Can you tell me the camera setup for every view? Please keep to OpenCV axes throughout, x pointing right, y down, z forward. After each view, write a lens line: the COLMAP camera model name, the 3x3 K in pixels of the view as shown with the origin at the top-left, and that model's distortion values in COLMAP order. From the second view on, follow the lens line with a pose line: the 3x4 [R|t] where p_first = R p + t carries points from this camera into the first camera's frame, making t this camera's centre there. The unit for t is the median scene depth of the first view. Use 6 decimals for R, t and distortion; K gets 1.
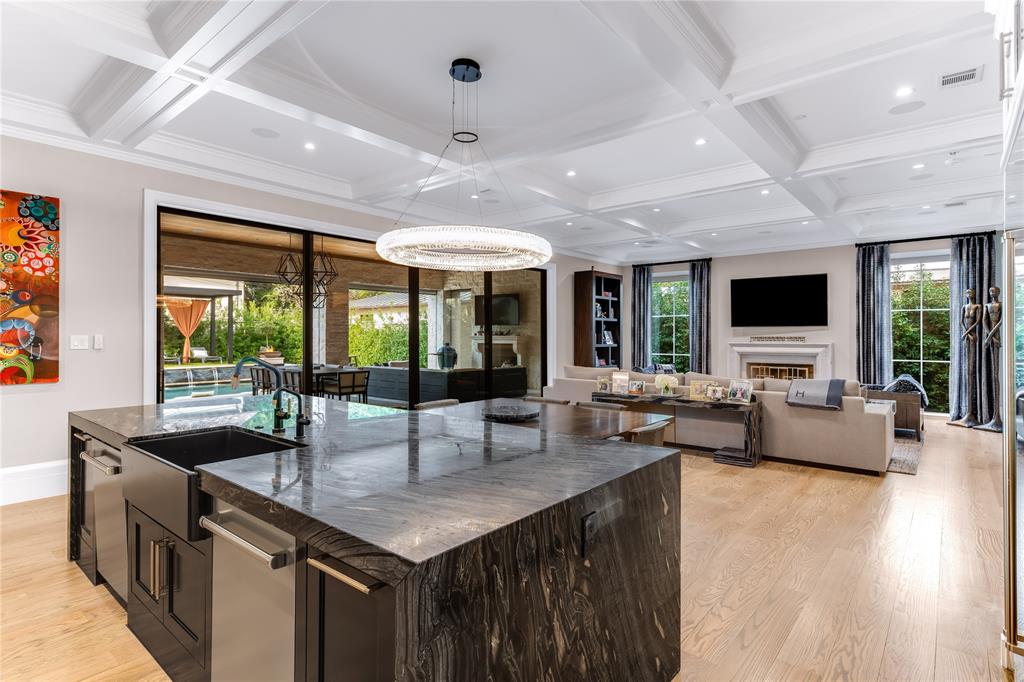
lens RADIAL K [[522.2, 0, 511.4], [0, 522.2, 336.5], [0, 0, 1]] dist [0.016559, 0.000487]
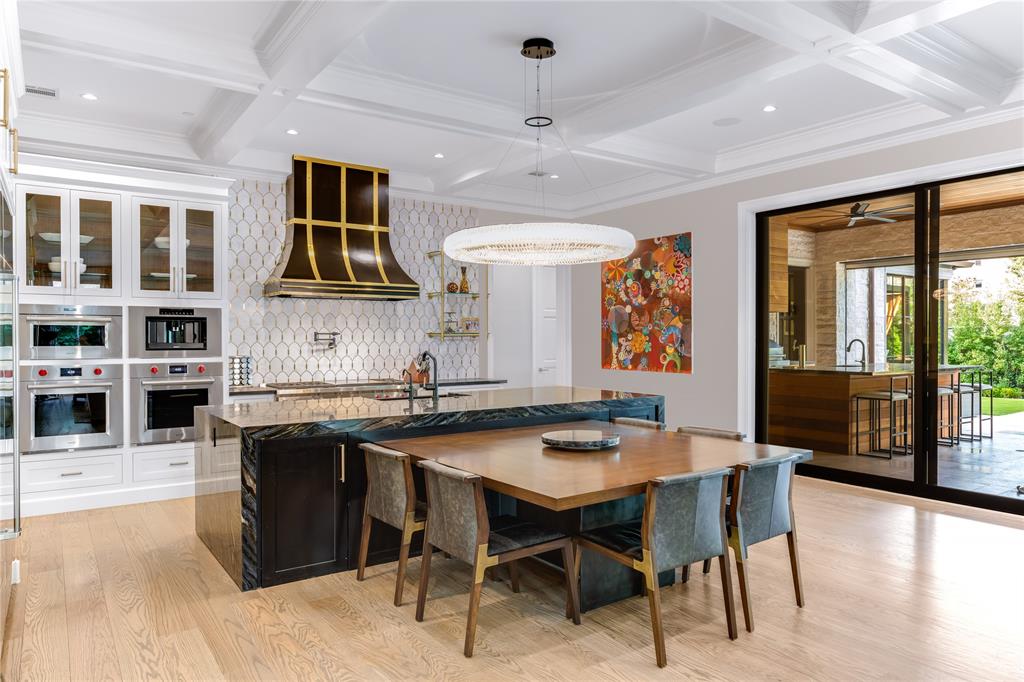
lens RADIAL K [[677.7, 0, 513.8], [0, 677.7, 343.6], [0, 0, 1]] dist [-0.001196, -0.000425]
pose [[-0.256660, 0.008596, -0.966464, 0.615606], [0.000266, 0.999961, 0.008823, -0.002024], [0.966502, 0.002008, -0.256652, 0.724406]]
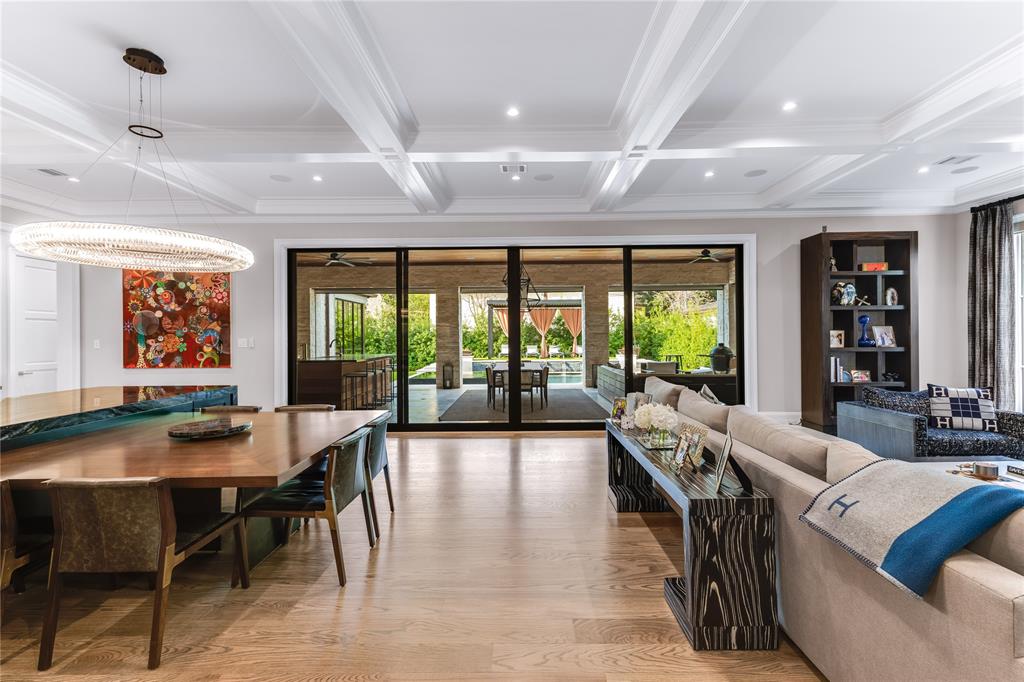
lens RADIAL K [[452.6, 0, 519.0], [0, 452.6, 335.4], [0, 0, 1]] dist [0.011796, -0.000921]
pose [[0.636234, -0.007632, -0.771459, 0.567511], [0.006923, 0.999967, -0.004183, -0.000614], [0.771465, -0.002679, 0.636266, 0.573538]]
